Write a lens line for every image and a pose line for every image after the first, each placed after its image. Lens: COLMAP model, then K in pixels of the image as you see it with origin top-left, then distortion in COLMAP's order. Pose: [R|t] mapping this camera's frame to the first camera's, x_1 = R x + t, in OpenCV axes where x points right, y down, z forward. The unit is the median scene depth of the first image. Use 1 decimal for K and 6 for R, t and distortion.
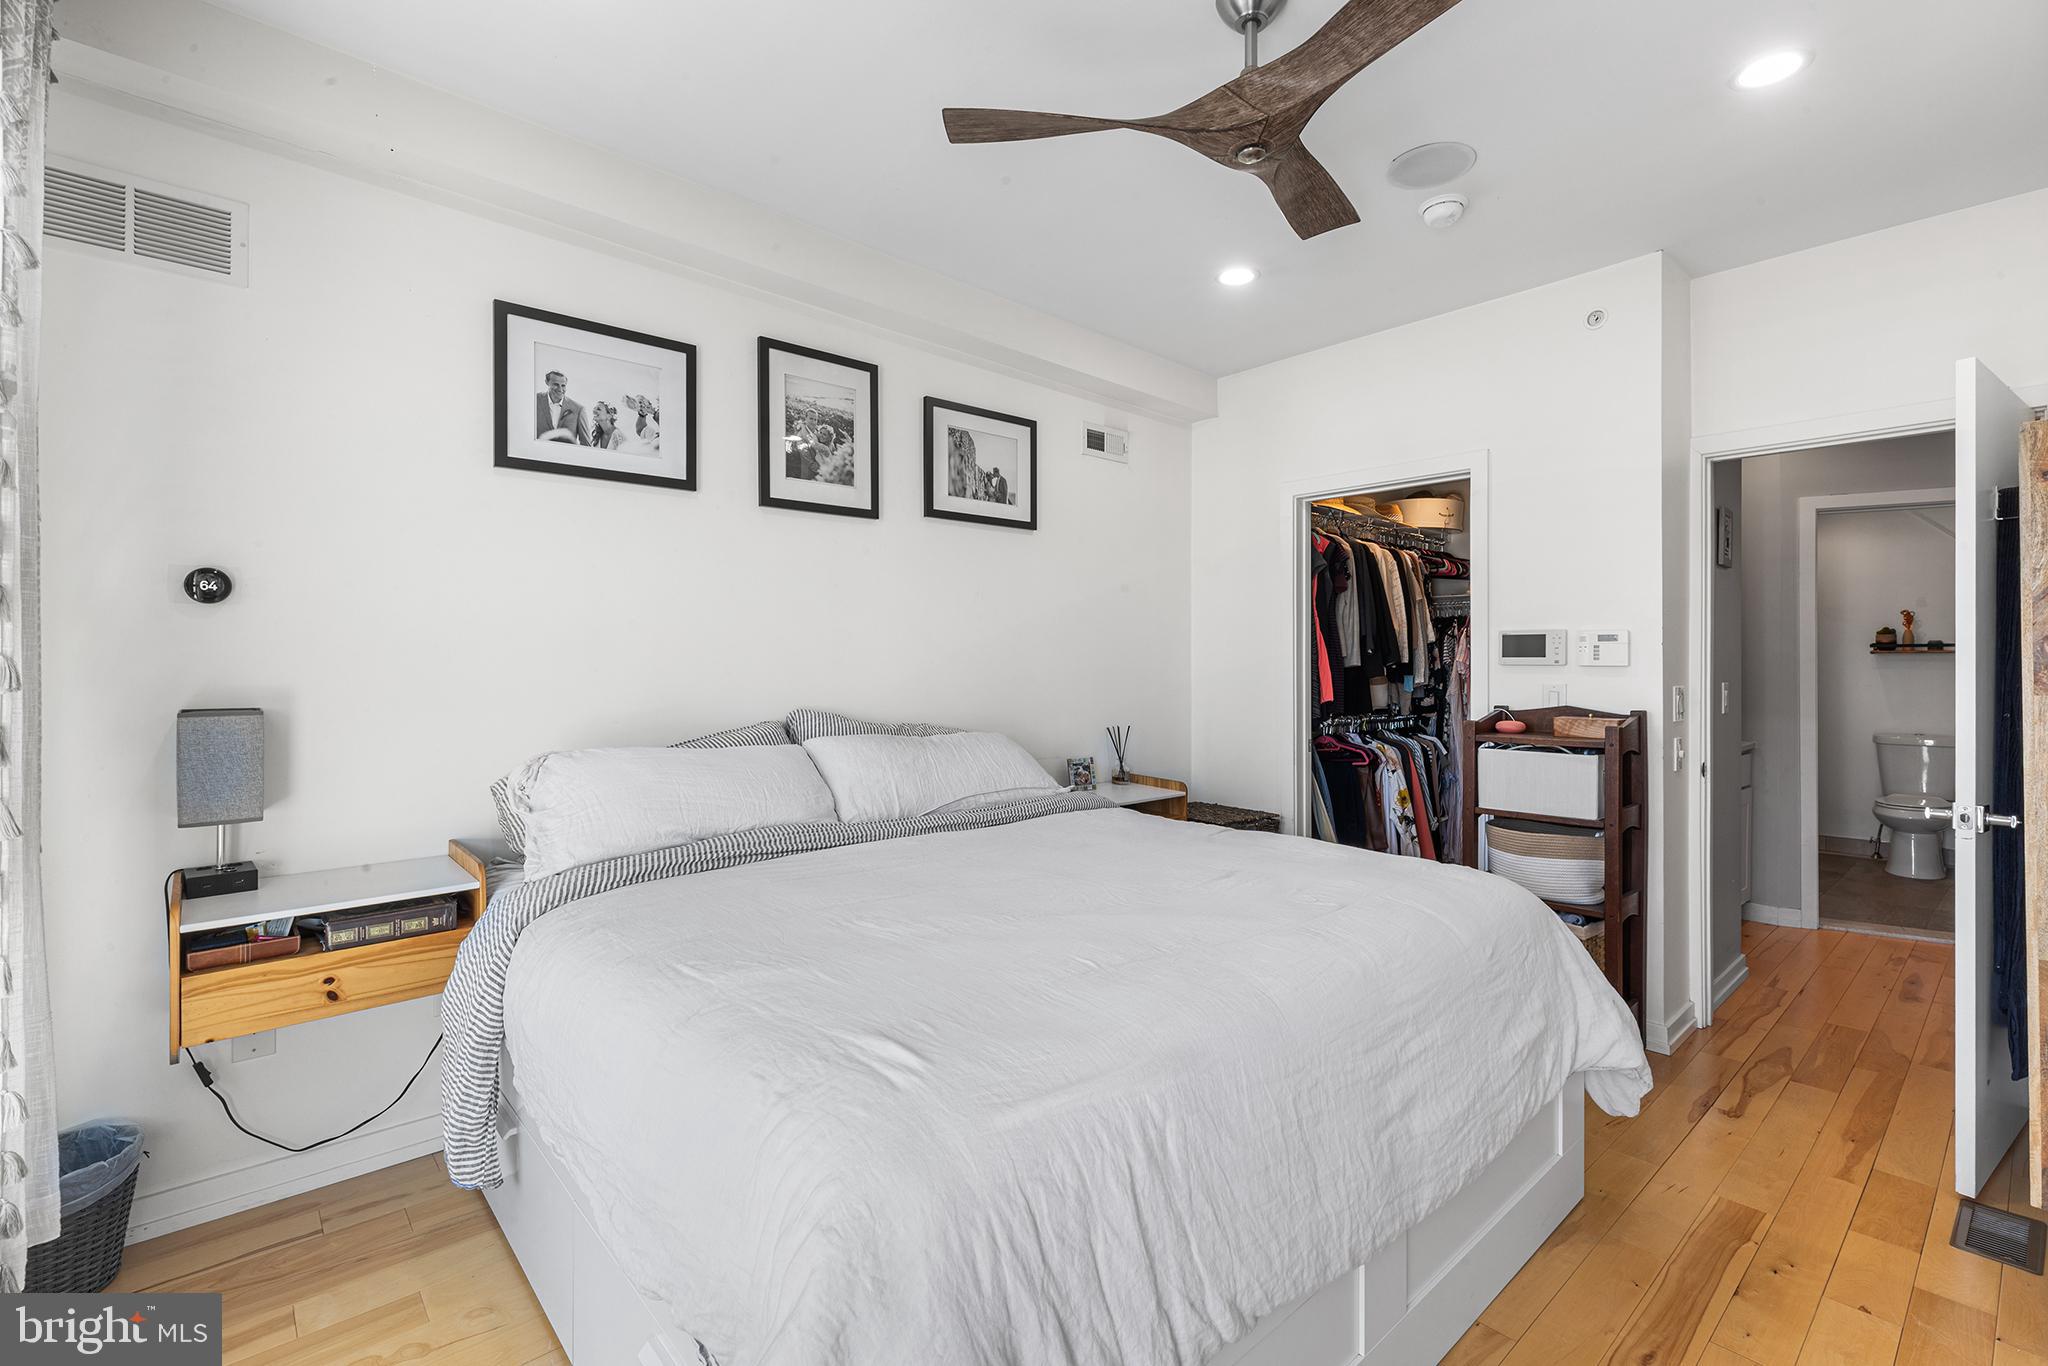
lens RADIAL K [[921.7, 0, 1042.6], [0, 921.7, 667.6], [0, 0, 1]] dist [0.004194, -0.001557]
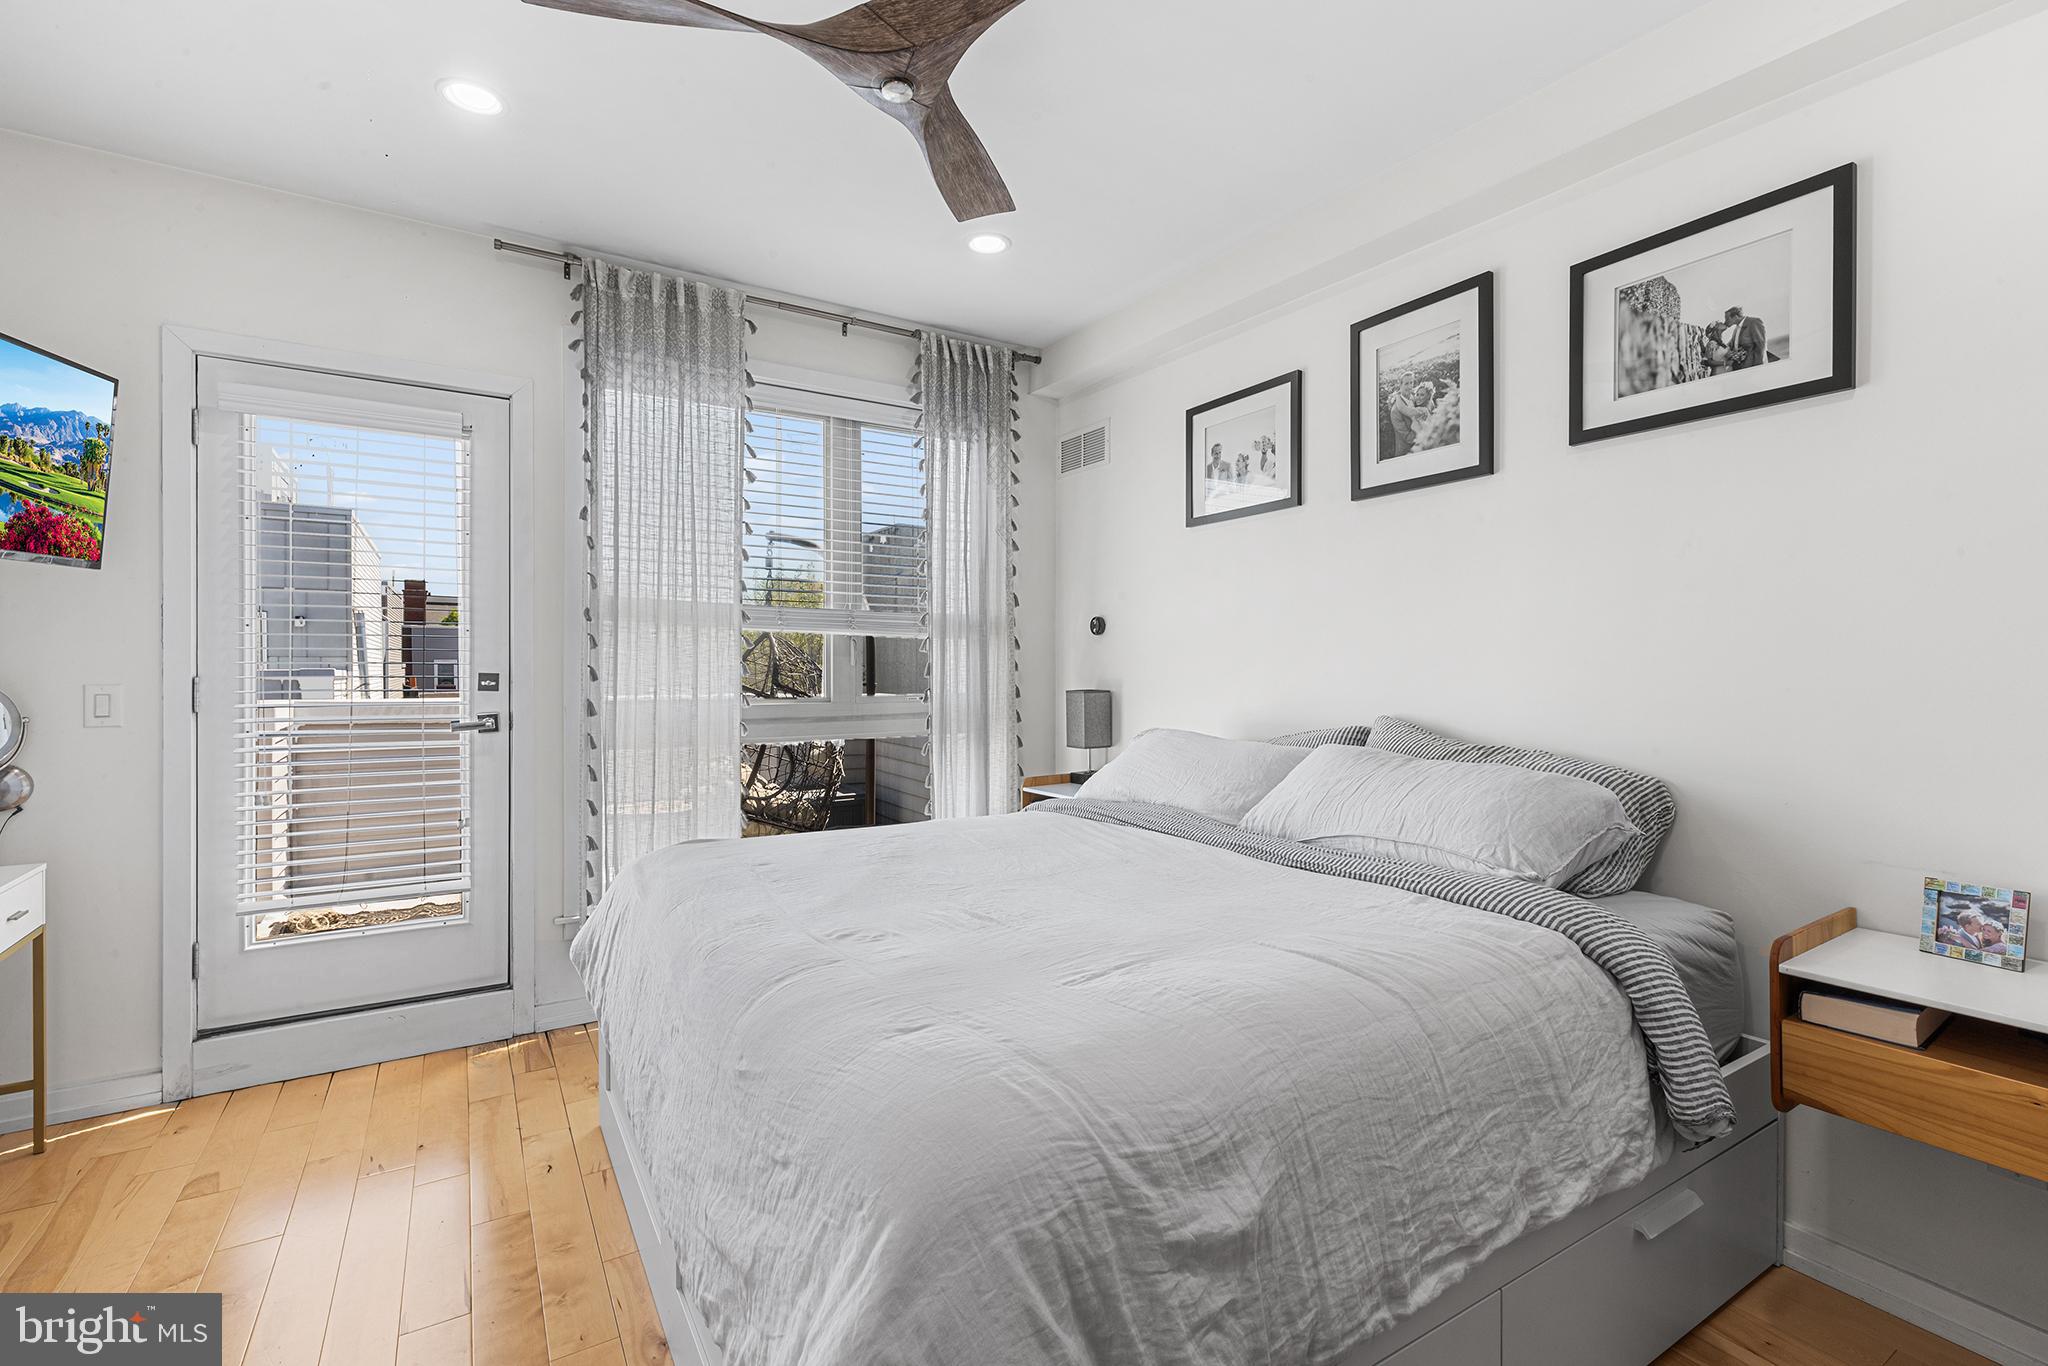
lens RADIAL K [[921.7, 0, 1026.8], [0, 921.7, 674.8], [0, 0, 1]] dist [0.004194, -0.001557]
pose [[-0.187132, 0.001798, -0.982333, 0.652647], [-0.008039, 0.999962, 0.003361, 0.004677], [0.982302, 0.008526, -0.187110, 0.788905]]
